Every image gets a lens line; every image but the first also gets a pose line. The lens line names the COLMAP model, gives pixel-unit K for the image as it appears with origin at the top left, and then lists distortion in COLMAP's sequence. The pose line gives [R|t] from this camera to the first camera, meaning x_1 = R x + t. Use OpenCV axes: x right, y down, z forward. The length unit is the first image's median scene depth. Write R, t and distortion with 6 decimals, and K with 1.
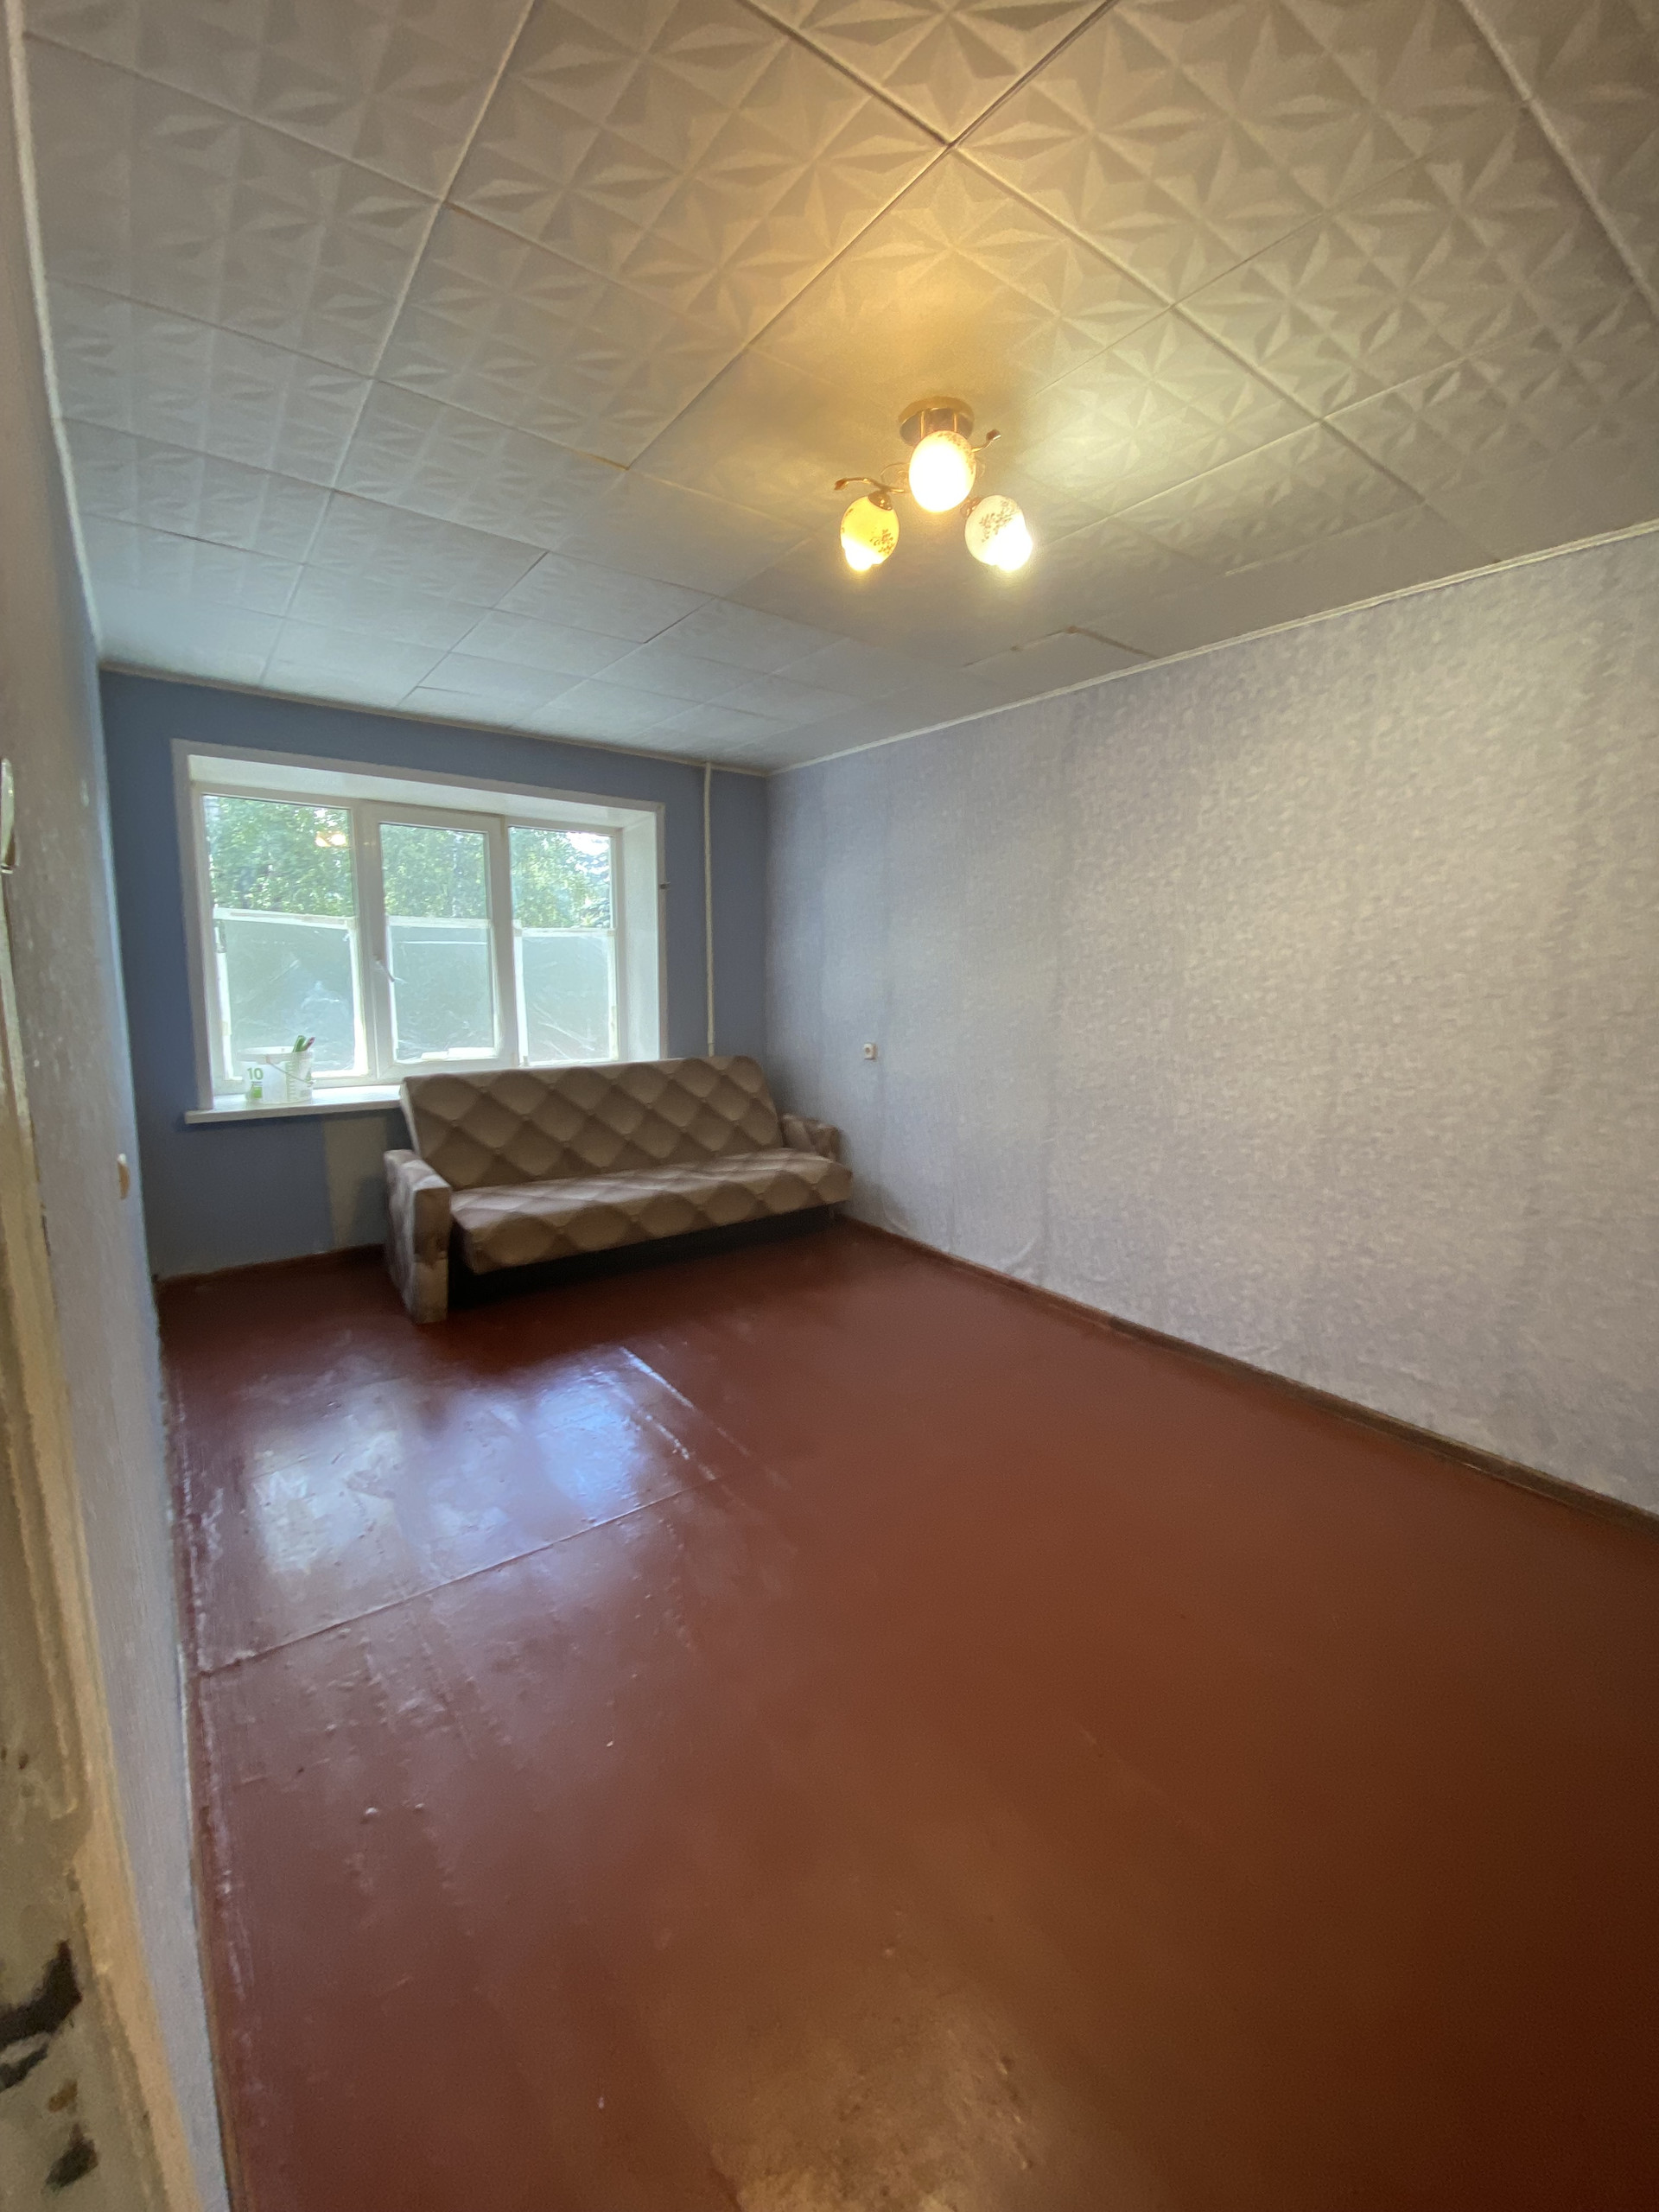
lens RADIAL K [[901.4, 0, 830.4], [0, 901.4, 1114.7], [0, 0, 1]] dist [-0.004314, -0.001666]
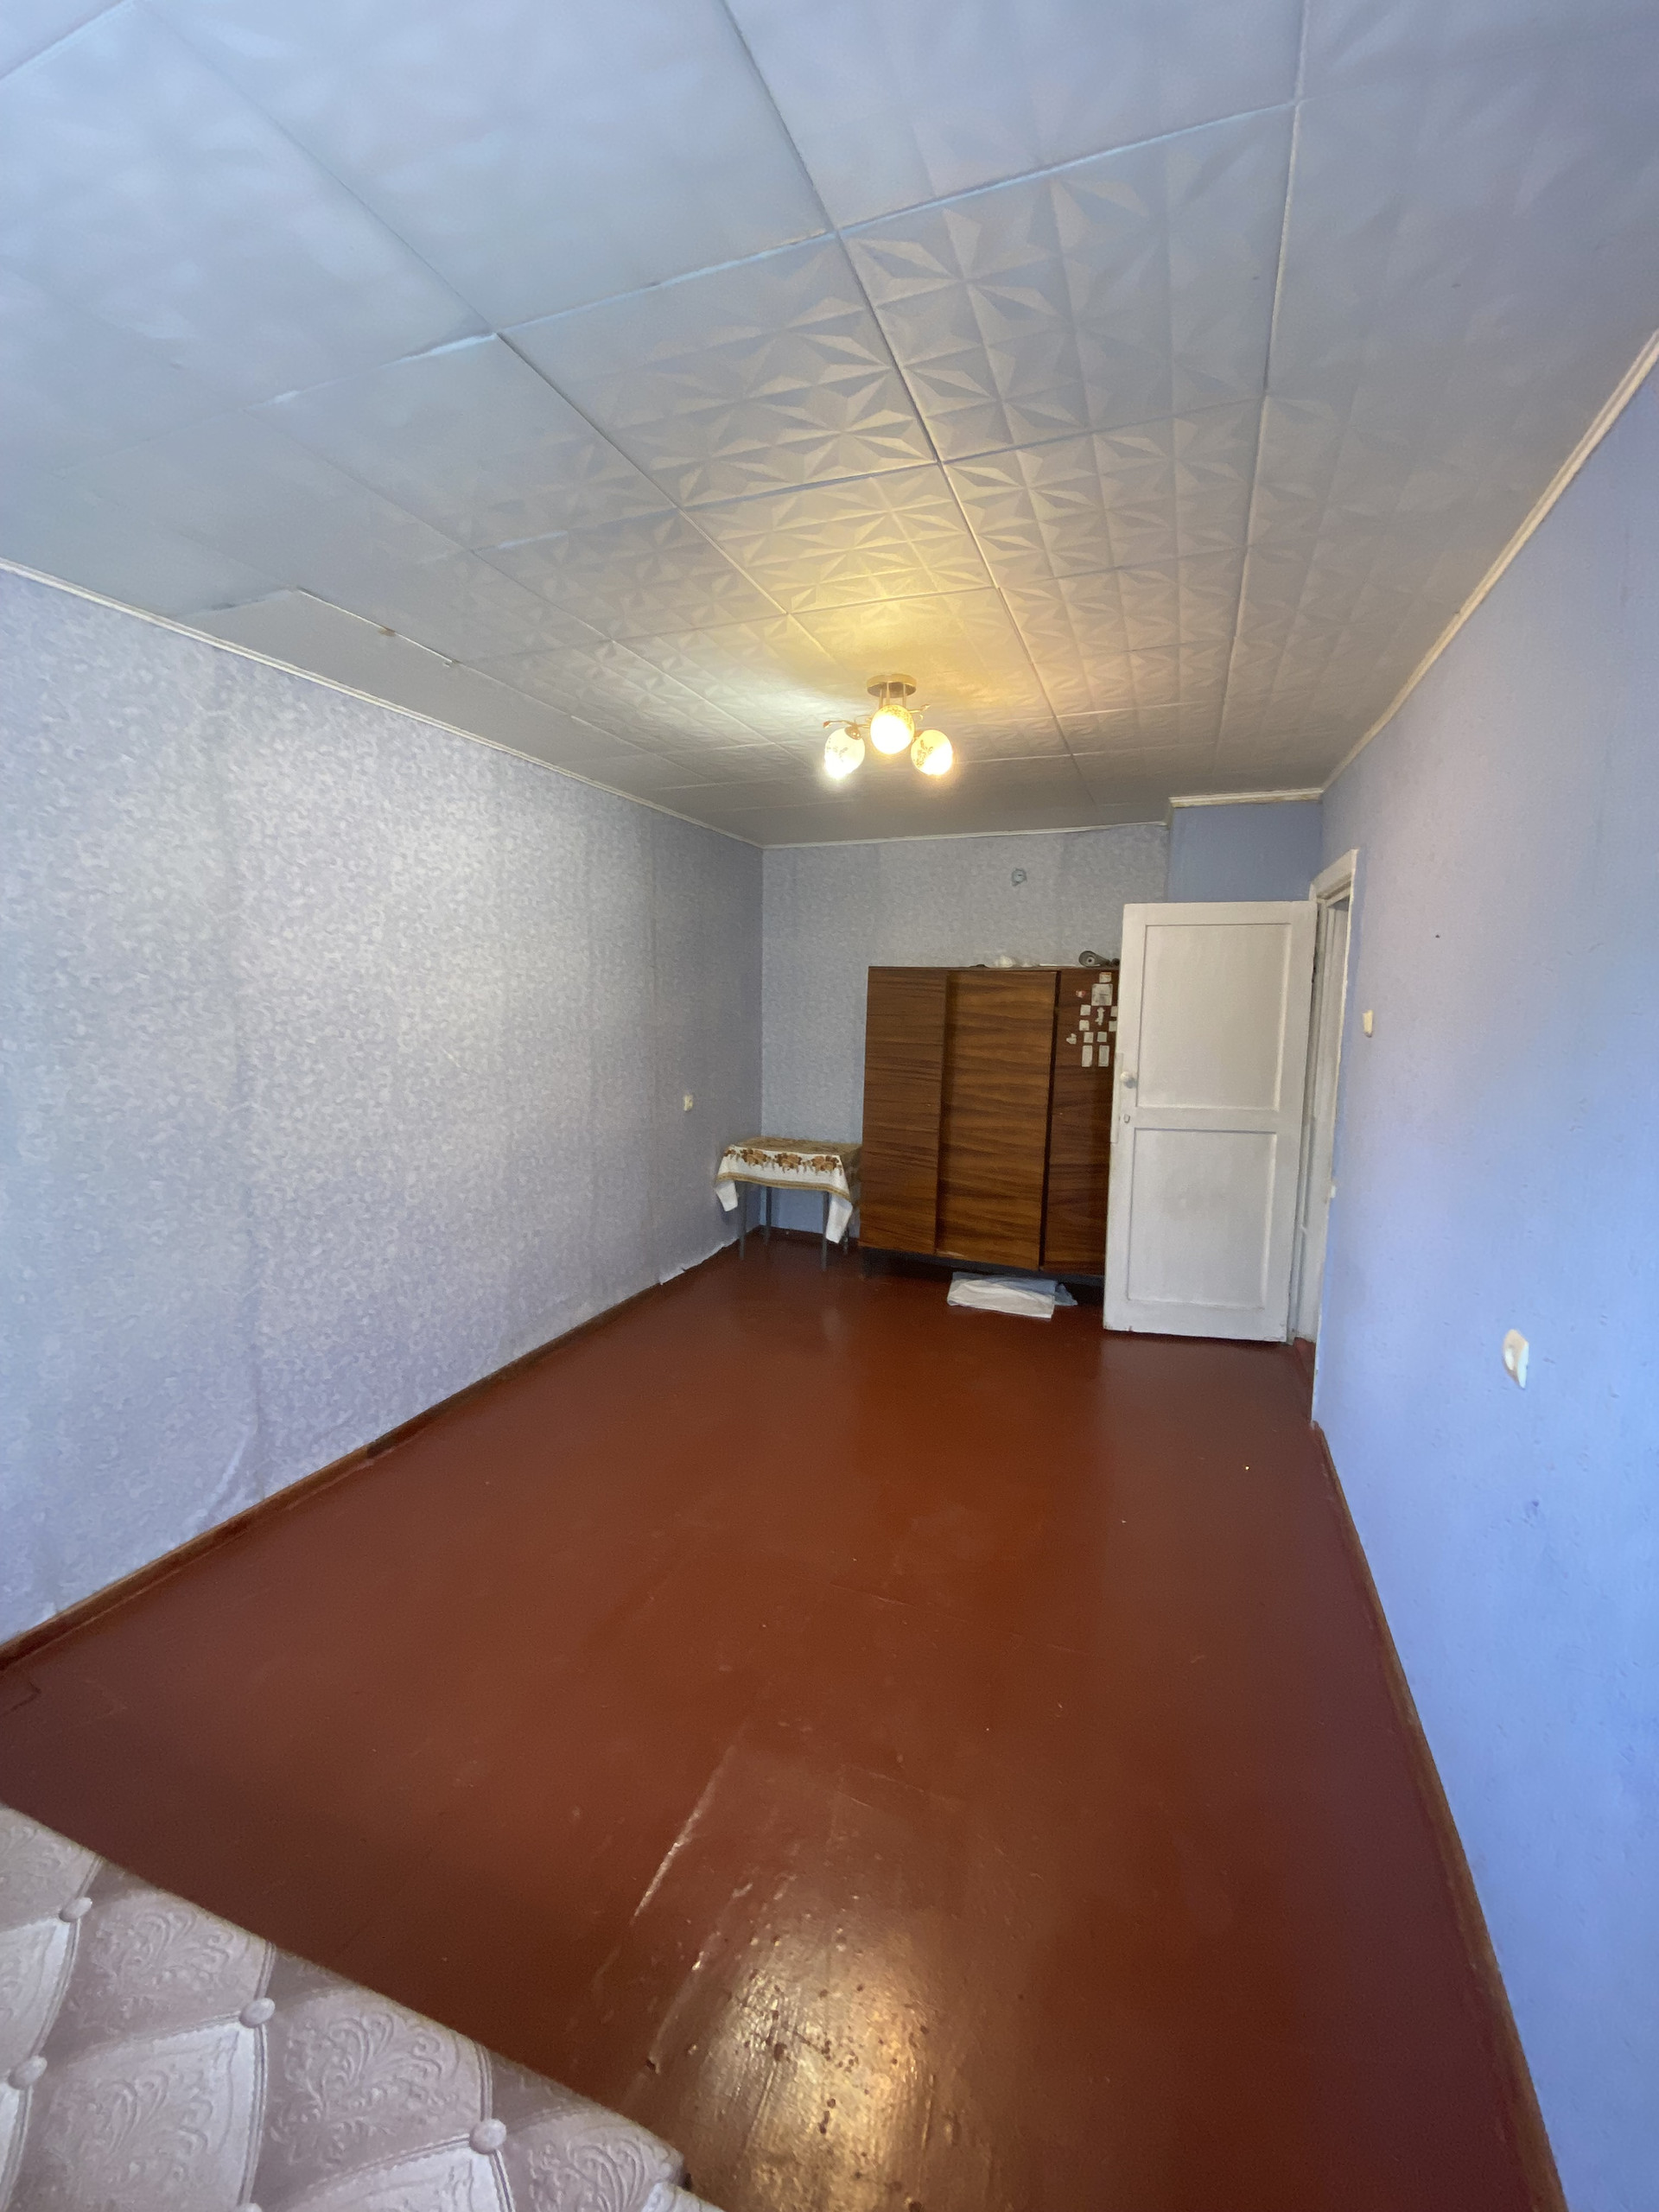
lens RADIAL K [[901.4, 0, 830.2], [0, 901.4, 1107.7], [0, 0, 1]] dist [-0.004314, -0.001666]
pose [[-0.542700, -0.123327, 0.830823, -0.543478], [0.115608, 0.968779, 0.219321, -0.202515], [-0.831932, 0.215075, -0.511499, 0.940024]]
